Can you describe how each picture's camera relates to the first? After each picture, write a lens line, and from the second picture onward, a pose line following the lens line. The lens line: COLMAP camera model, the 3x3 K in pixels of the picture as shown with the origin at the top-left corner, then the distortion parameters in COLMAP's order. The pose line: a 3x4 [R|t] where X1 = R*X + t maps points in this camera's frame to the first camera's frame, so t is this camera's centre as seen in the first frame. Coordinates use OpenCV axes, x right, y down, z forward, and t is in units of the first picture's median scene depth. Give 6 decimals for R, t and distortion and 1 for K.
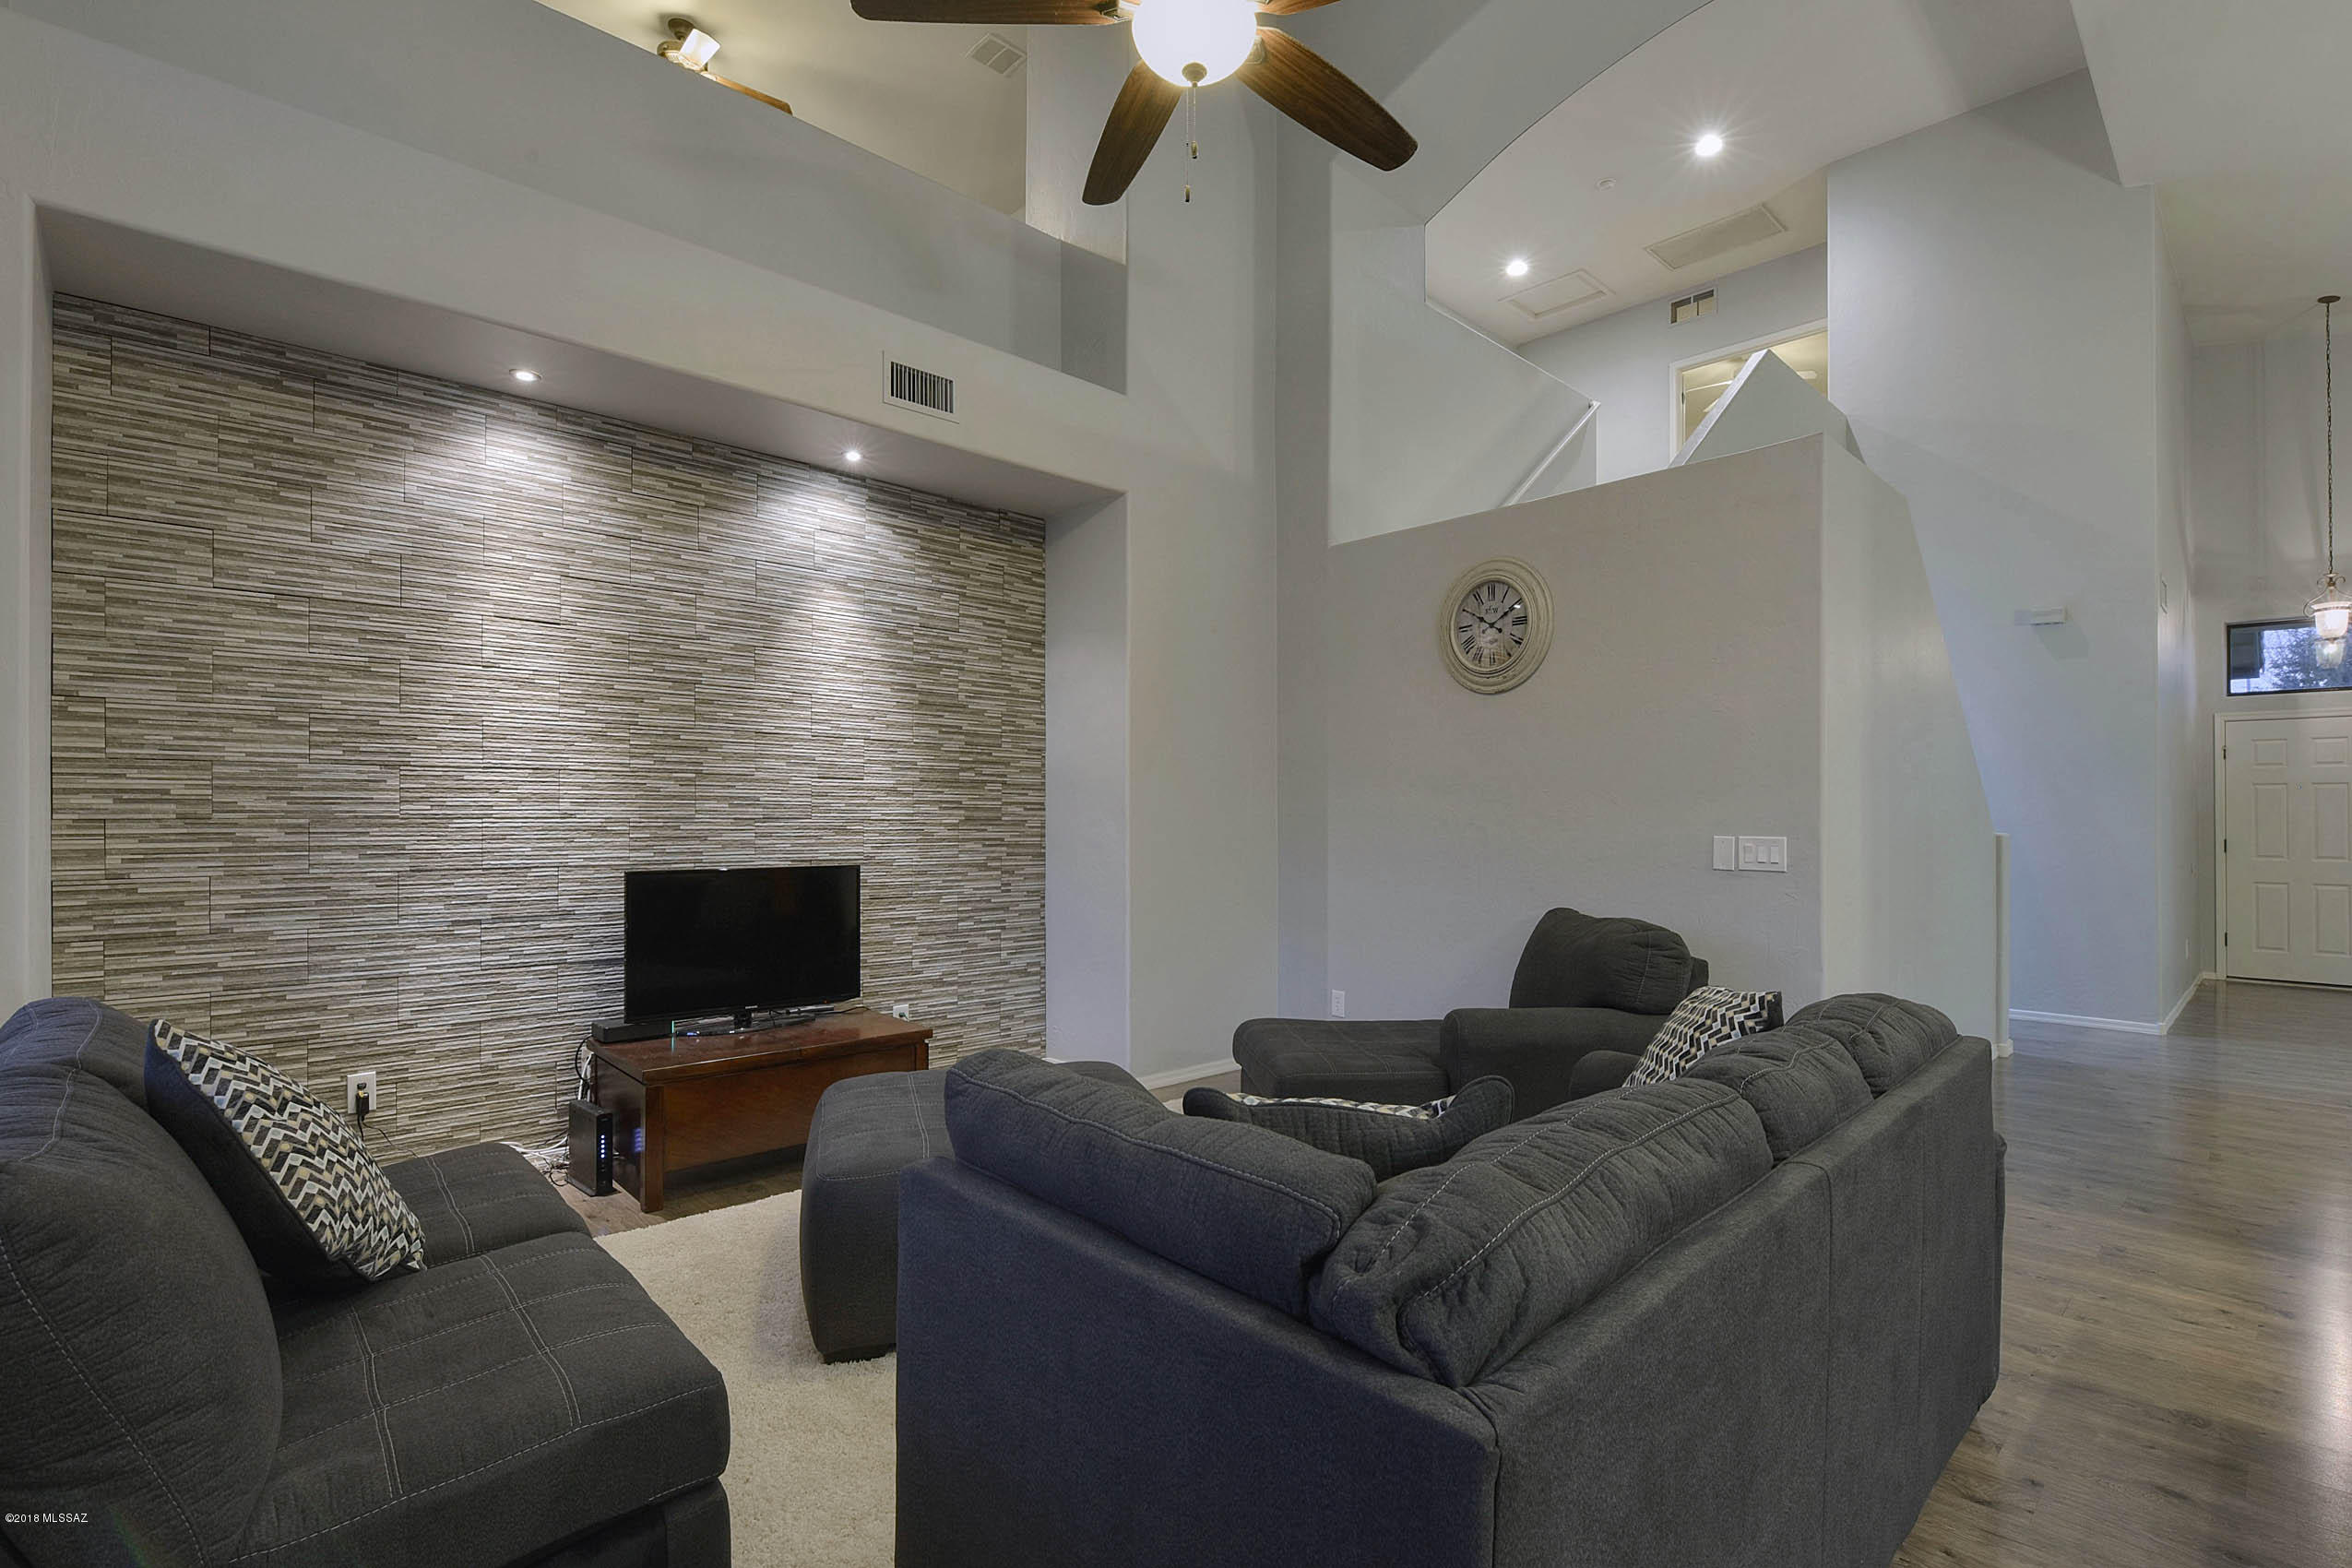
lens RADIAL K [[1063.8, 0, 1228.3], [0, 1063.8, 834.1], [0, 0, 1]] dist [0.001619, -0.009410]
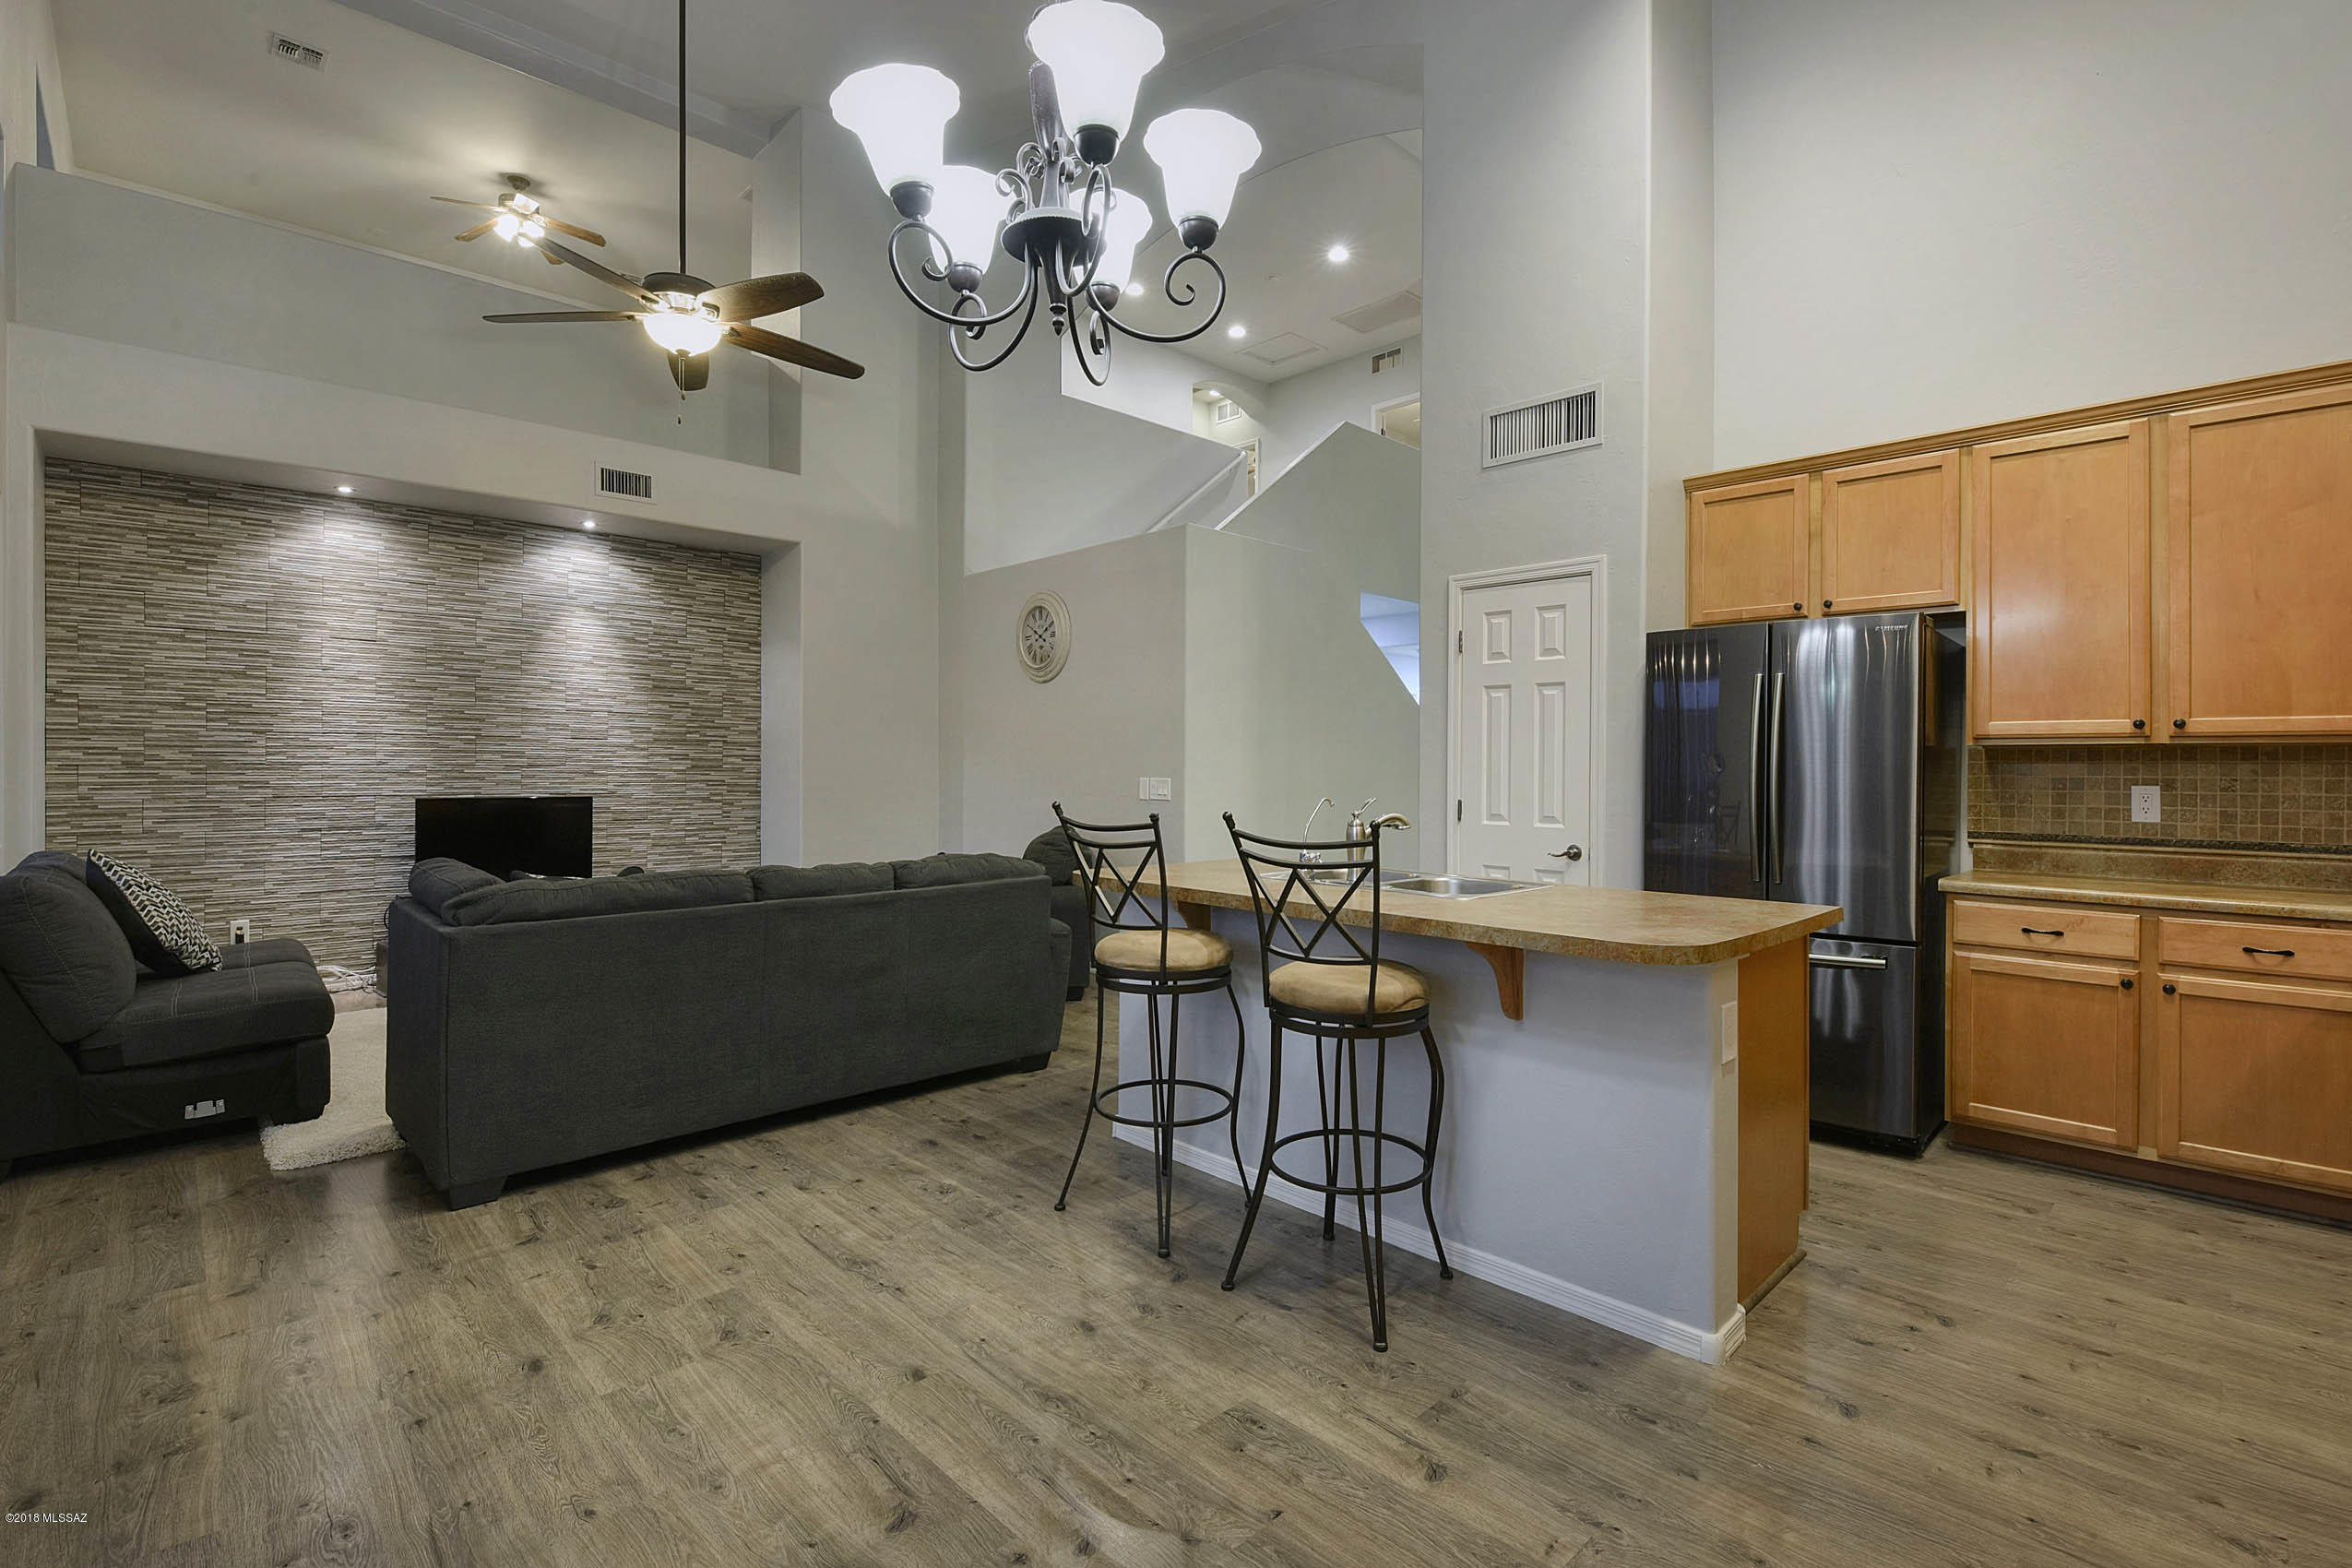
lens RADIAL K [[1023.3, 0, 1240.9], [0, 1023.3, 788.0], [0, 0, 1]] dist [-0.001907, -0.007070]
pose [[0.999592, 0.002068, 0.028502, 0.615923], [-0.002184, 0.999989, 0.004041, 0.010431], [-0.028494, -0.004101, 0.999586, -0.549170]]
